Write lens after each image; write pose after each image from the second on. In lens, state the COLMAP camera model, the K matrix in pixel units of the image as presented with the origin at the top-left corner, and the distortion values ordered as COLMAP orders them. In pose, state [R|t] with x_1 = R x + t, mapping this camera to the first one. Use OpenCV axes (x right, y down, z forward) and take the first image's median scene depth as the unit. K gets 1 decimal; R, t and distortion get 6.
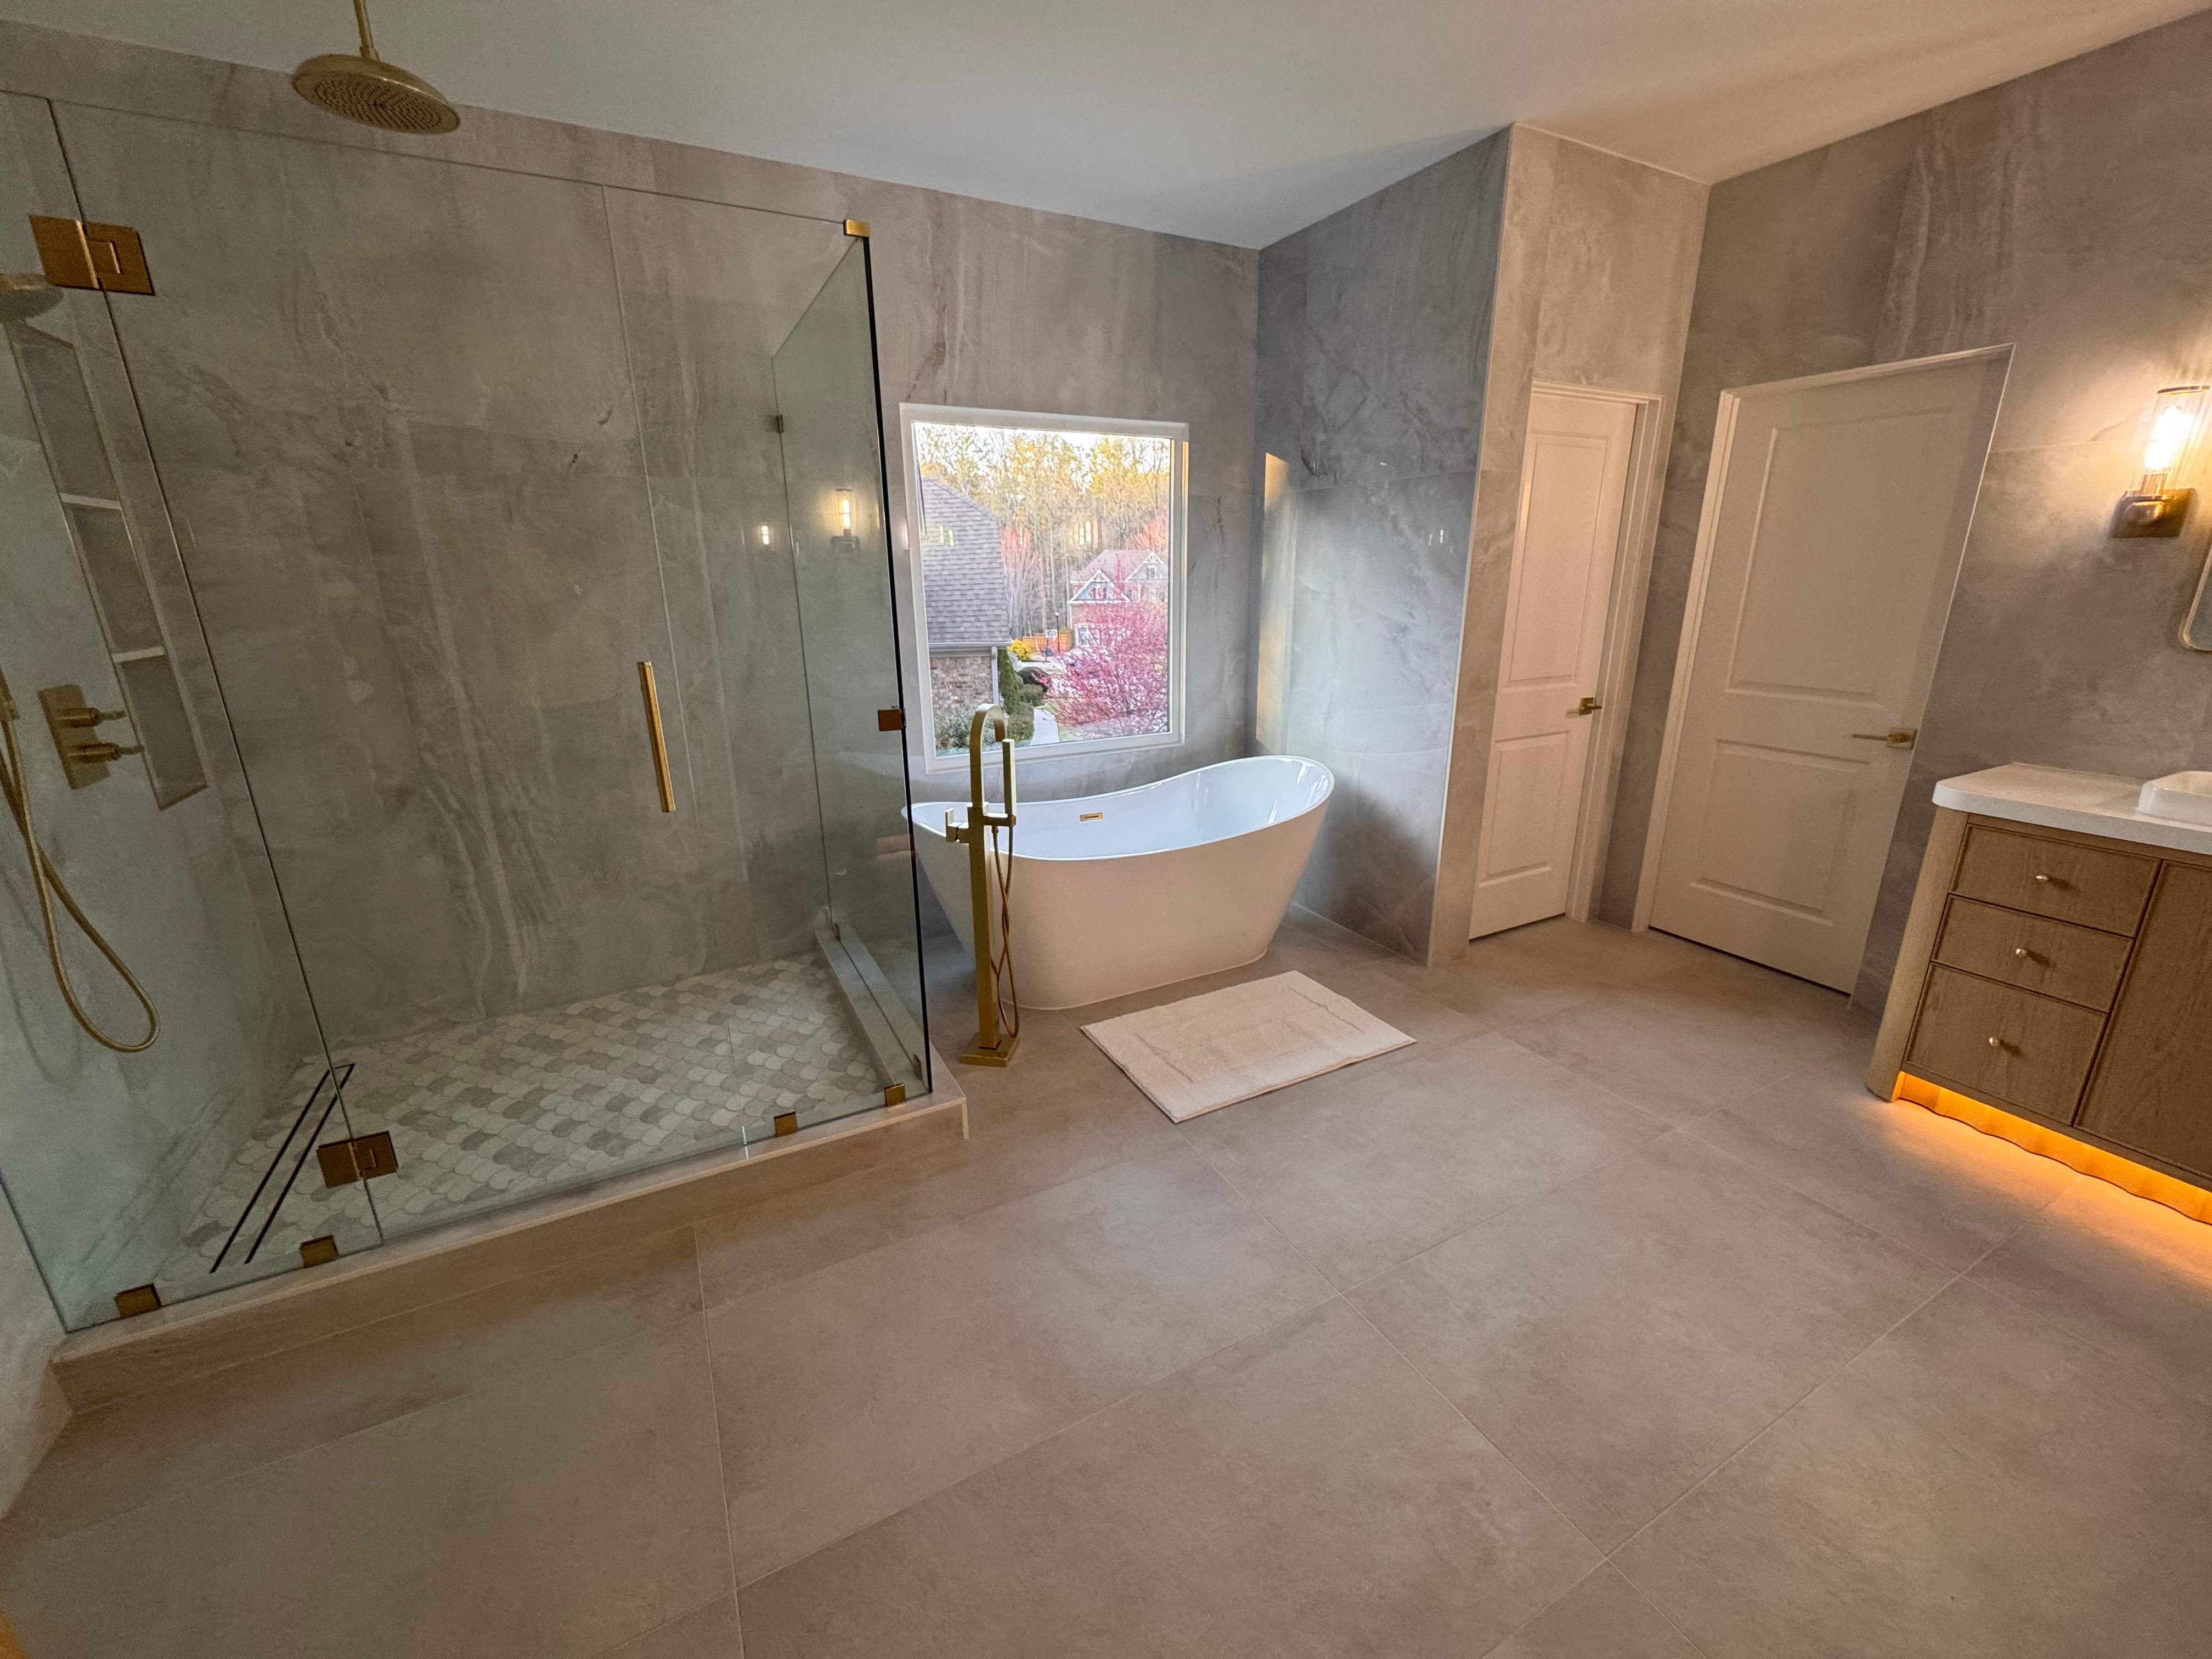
lens RADIAL K [[883.2, 0, 1106.0], [0, 883.2, 829.5], [0, 0, 1]] dist [0.002567, 0.000084]
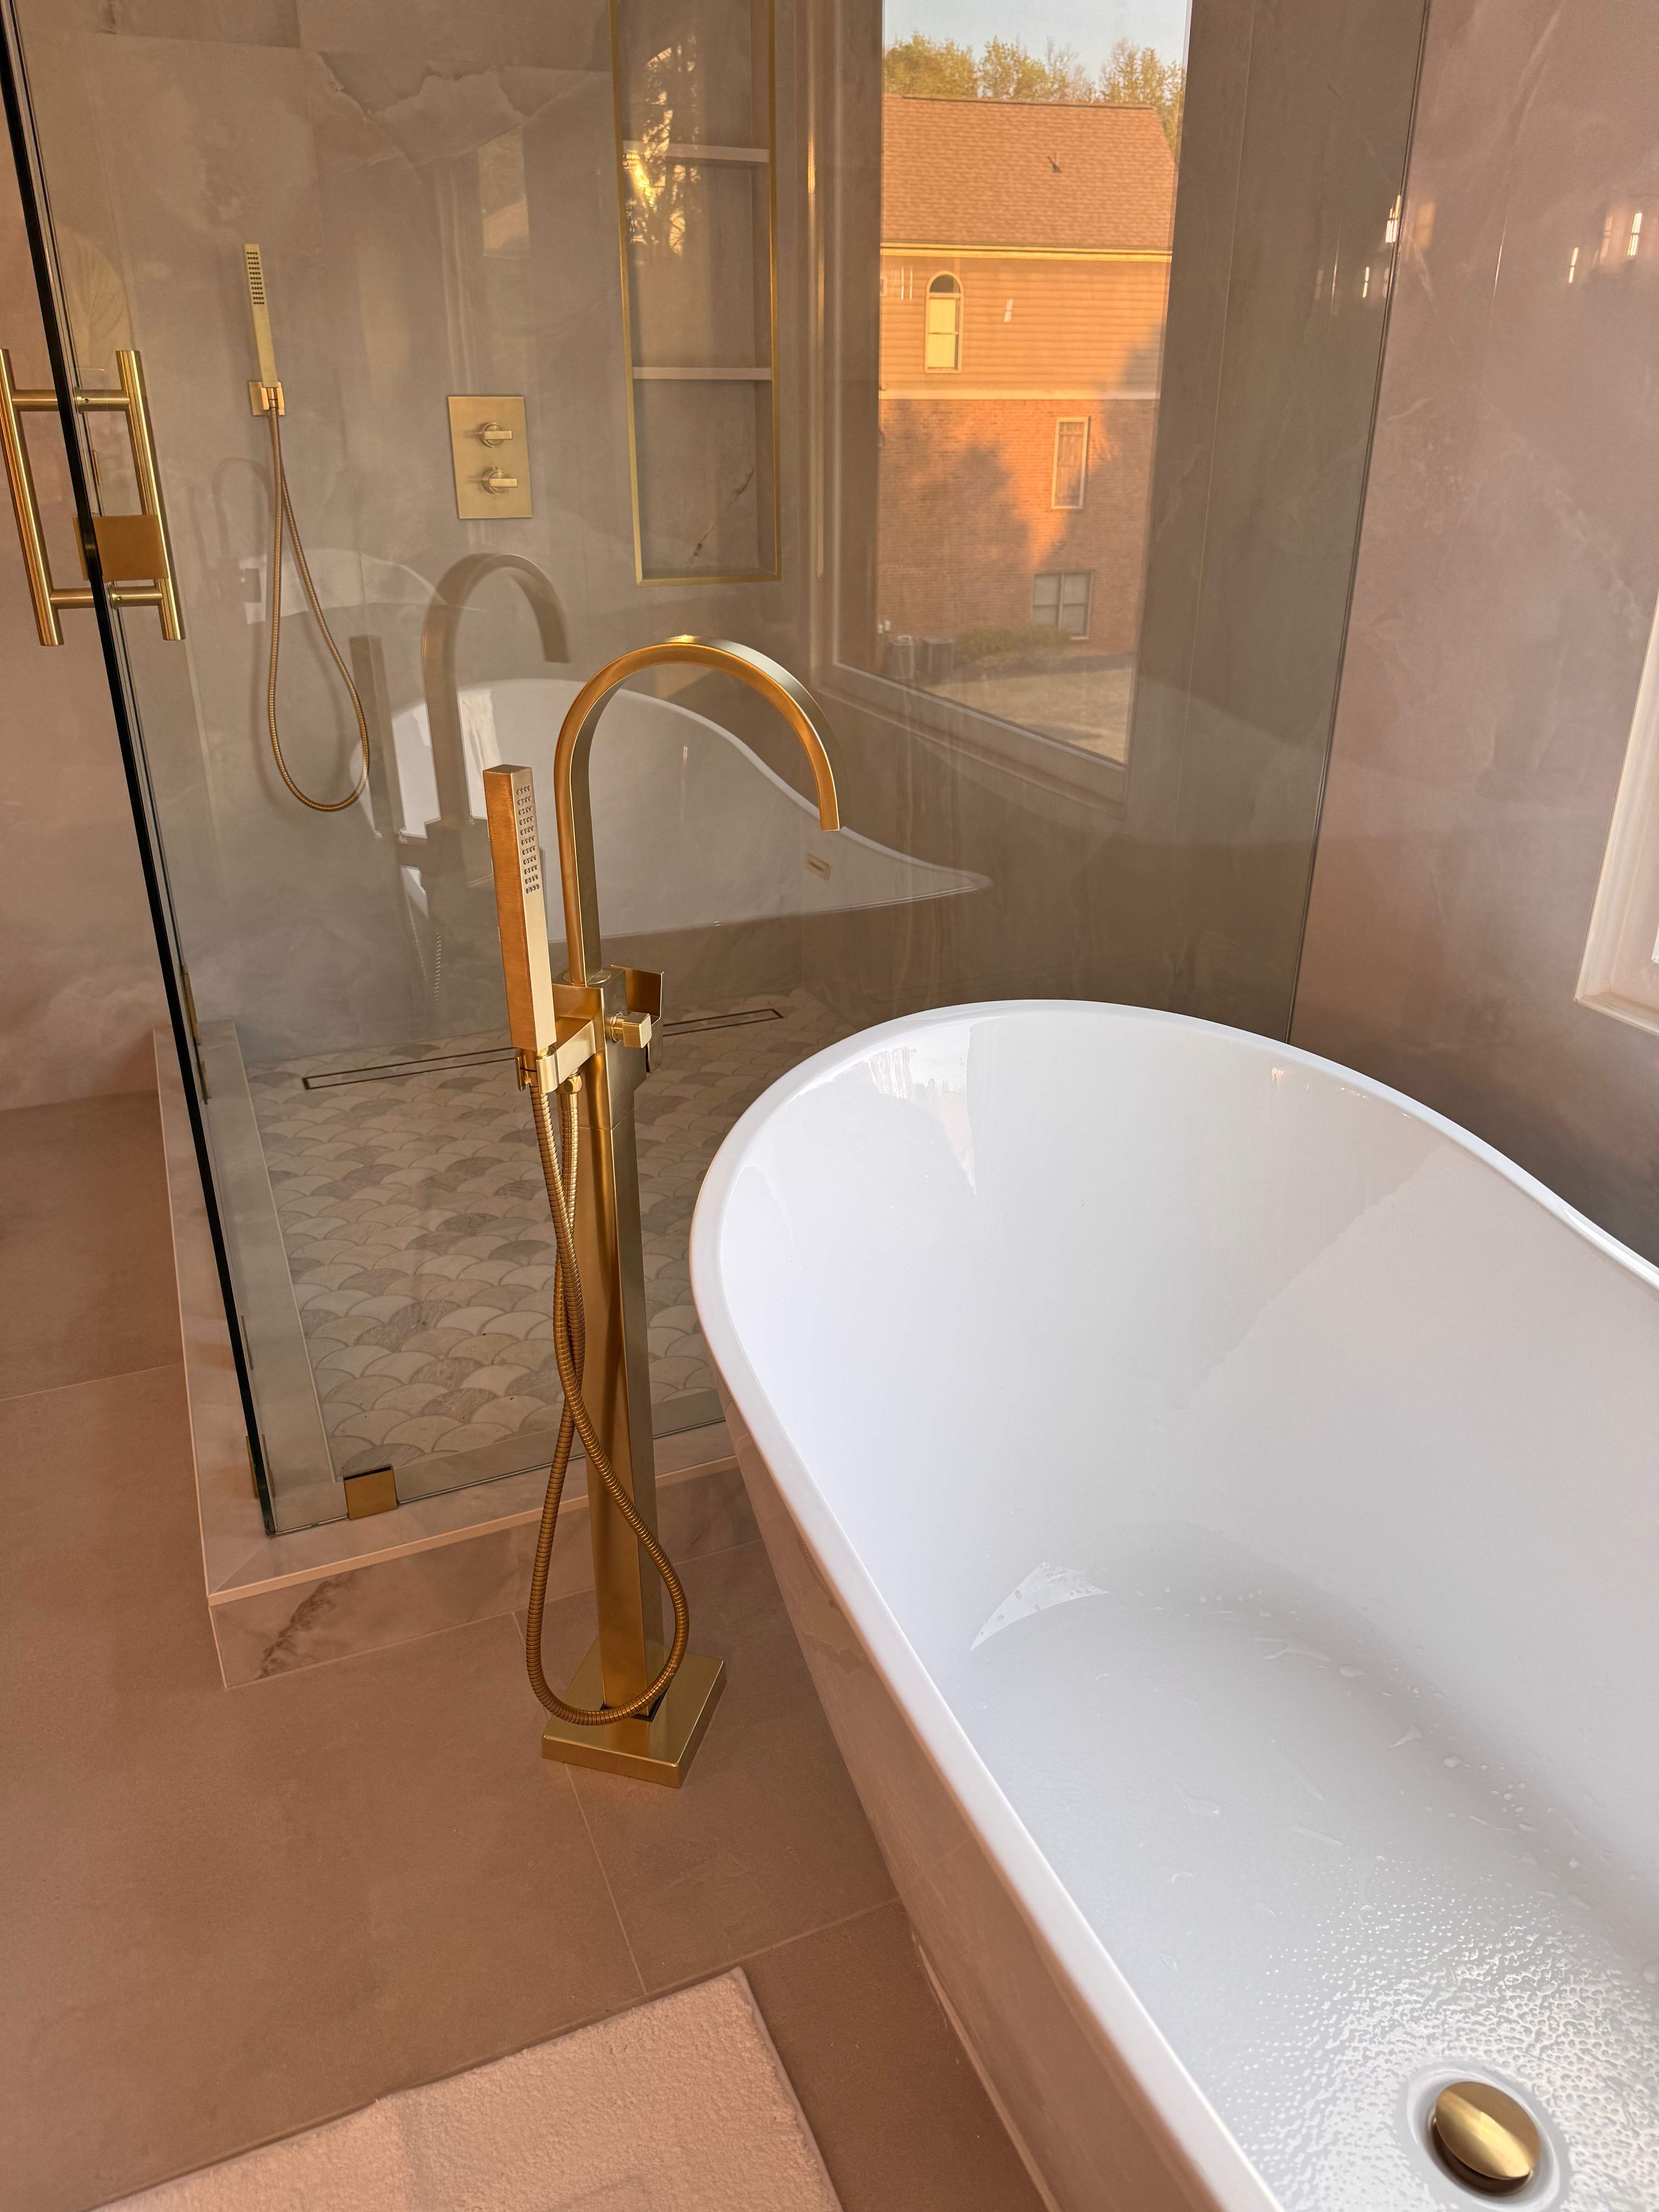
lens RADIAL K [[1563.0, 0, 829.5], [0, 1563.0, 1106.0], [0, 0, 1]] dist [0.063693, -0.095793]
pose [[-0.079646, 0.422833, -0.902701, 0.043111], [-0.281142, 0.859286, 0.427302, -0.030811], [0.956355, 0.287820, 0.050437, 0.141773]]
